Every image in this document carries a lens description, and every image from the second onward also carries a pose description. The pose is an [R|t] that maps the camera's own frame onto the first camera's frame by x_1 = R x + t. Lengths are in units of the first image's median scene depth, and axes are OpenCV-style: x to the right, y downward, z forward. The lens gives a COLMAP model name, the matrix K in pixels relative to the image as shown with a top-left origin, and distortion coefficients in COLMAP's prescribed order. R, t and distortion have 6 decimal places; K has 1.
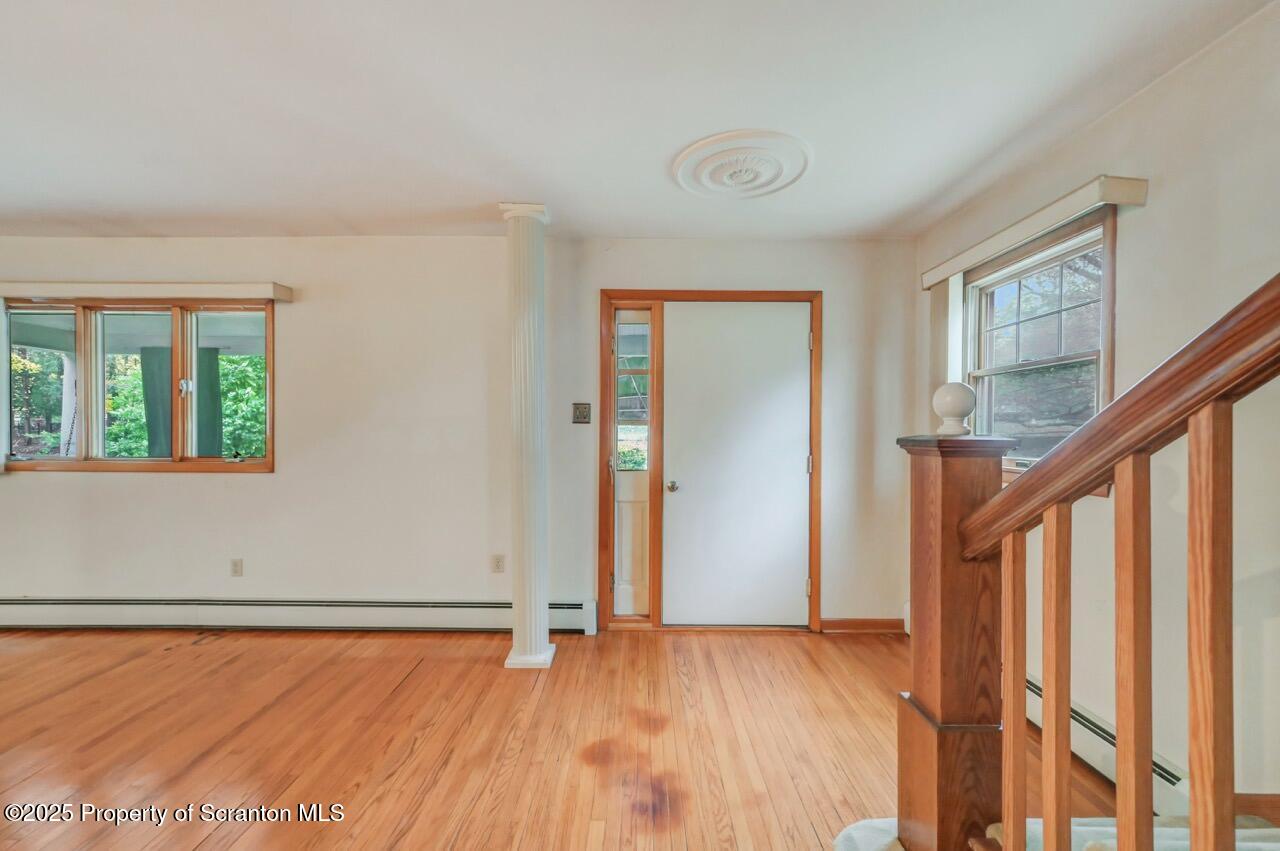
lens RADIAL K [[502.9, 0, 619.0], [0, 502.9, 425.8], [0, 0, 1]] dist [-0.000265, -0.000006]
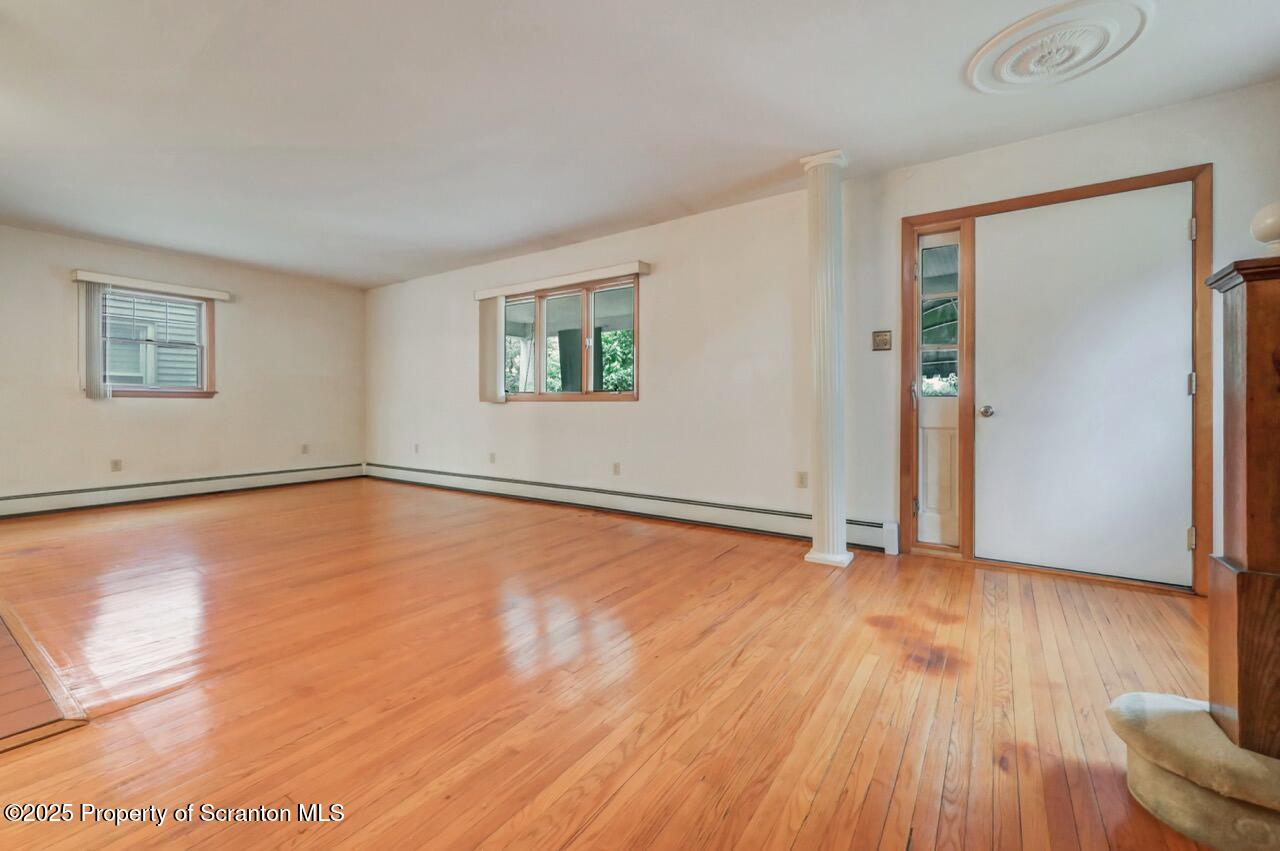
lens RADIAL K [[516.4, 0, 639.6], [0, 516.4, 421.0], [0, 0, 1]] dist [-0.000426, -0.000067]
pose [[0.835996, 0.006222, -0.548700, 0.103617], [-0.001858, 0.999962, 0.008508, 0.146012], [0.548733, -0.006093, 0.835976, -0.198807]]
